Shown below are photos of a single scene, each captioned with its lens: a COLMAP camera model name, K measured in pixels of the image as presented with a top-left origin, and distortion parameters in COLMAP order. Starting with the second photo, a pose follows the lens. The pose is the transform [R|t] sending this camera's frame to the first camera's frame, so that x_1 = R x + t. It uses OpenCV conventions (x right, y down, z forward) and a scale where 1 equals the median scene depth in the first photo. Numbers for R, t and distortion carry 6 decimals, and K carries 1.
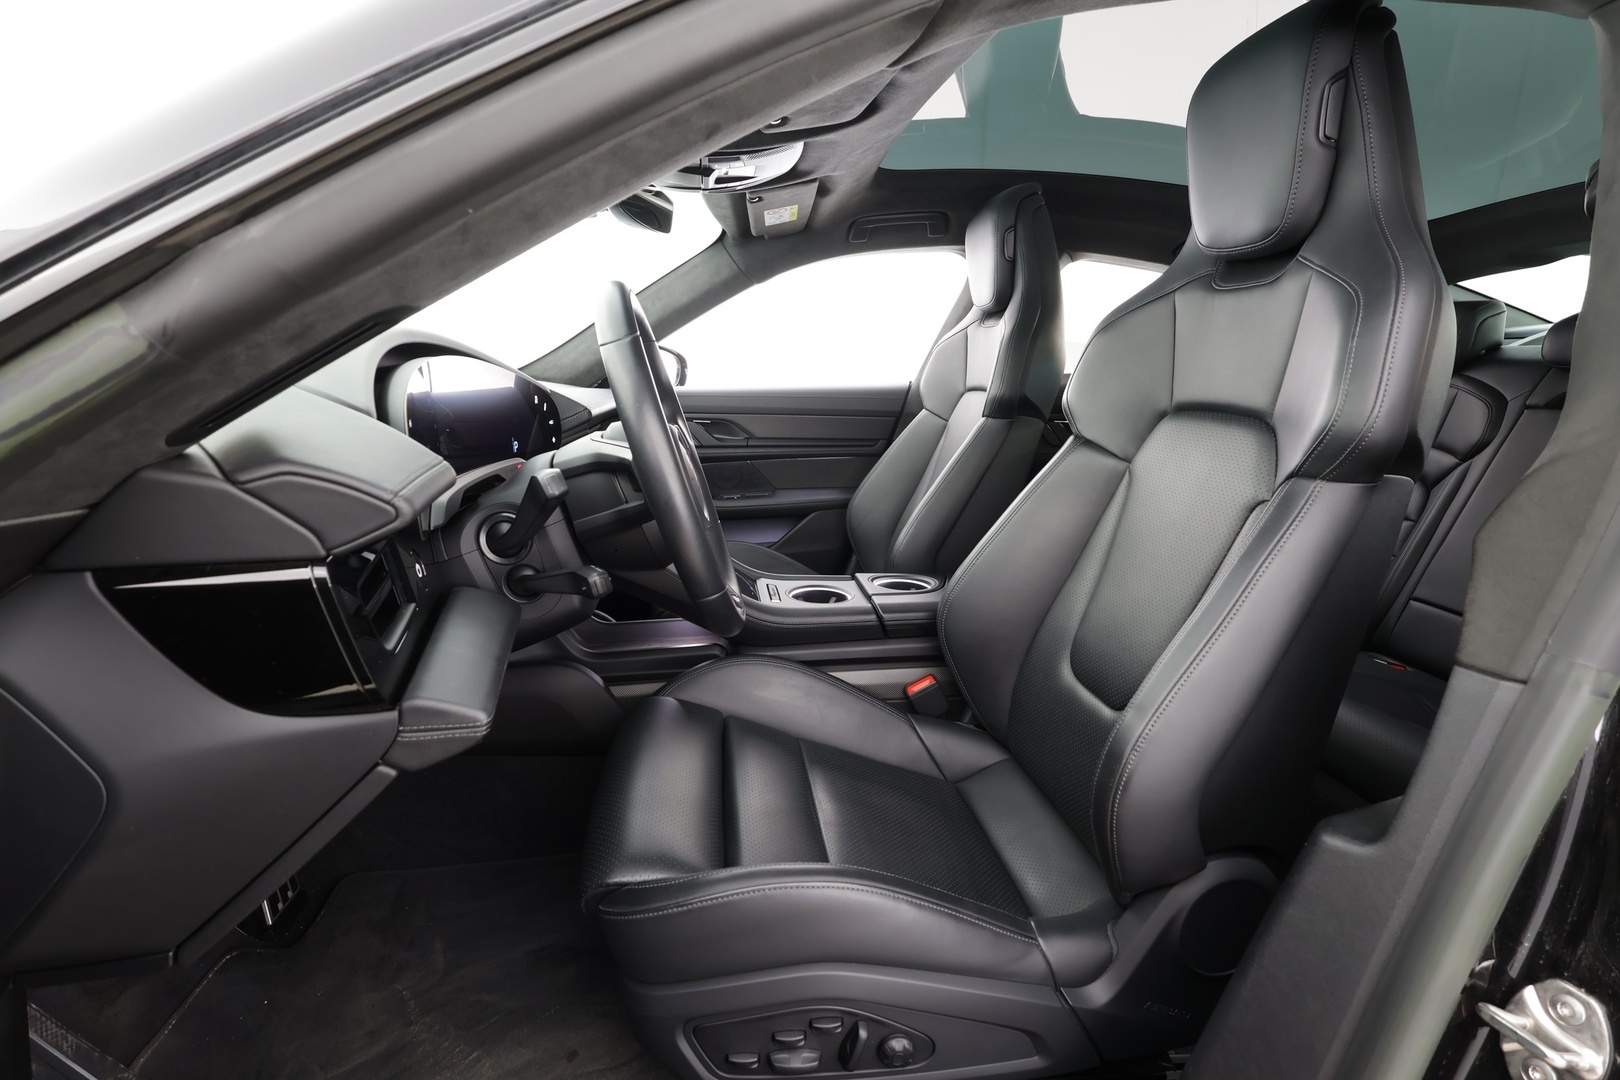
lens RADIAL K [[745.1, 0, 810.0], [0, 745.1, 540.0], [0, 0, 1]] dist [-0.002964, 0.001708]
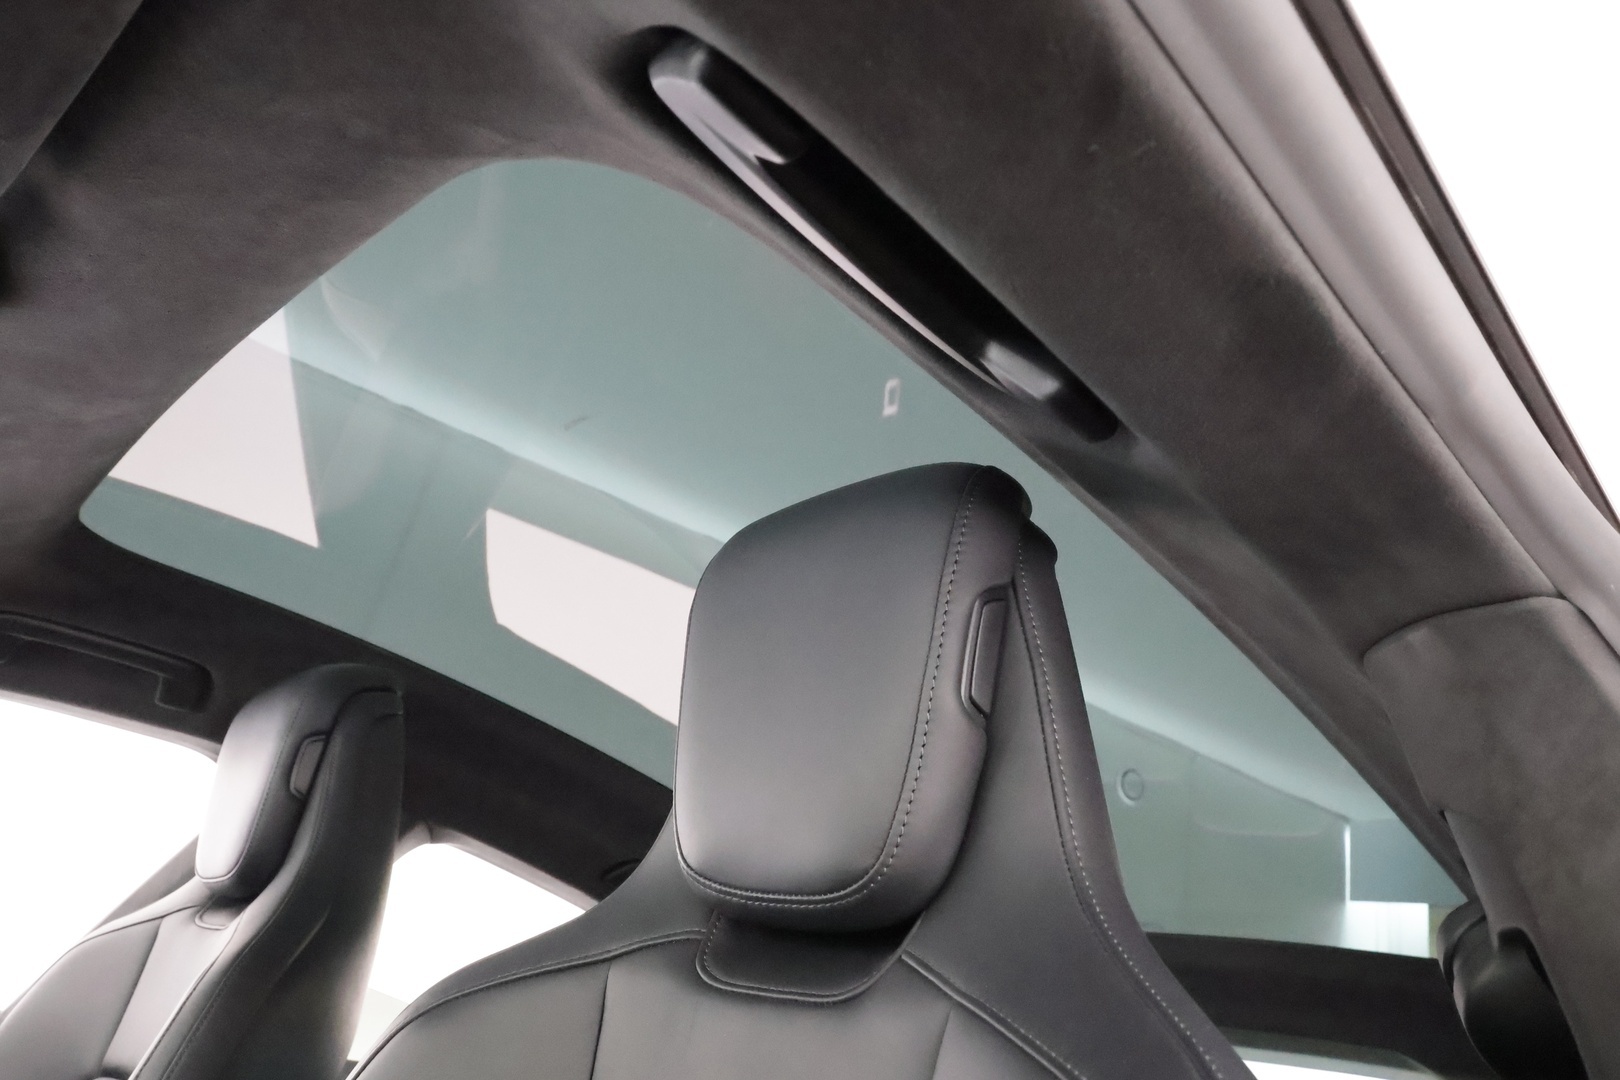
lens RADIAL K [[1126.1, 0, 802.8], [0, 1126.1, 546.0], [0, 0, 1]] dist [-0.001224, -0.000859]
pose [[0.784459, 0.402312, 0.471984, 0.188565], [-0.052758, 0.801574, -0.595563, -0.152676], [-0.617933, 0.442294, 0.650027, 0.428293]]
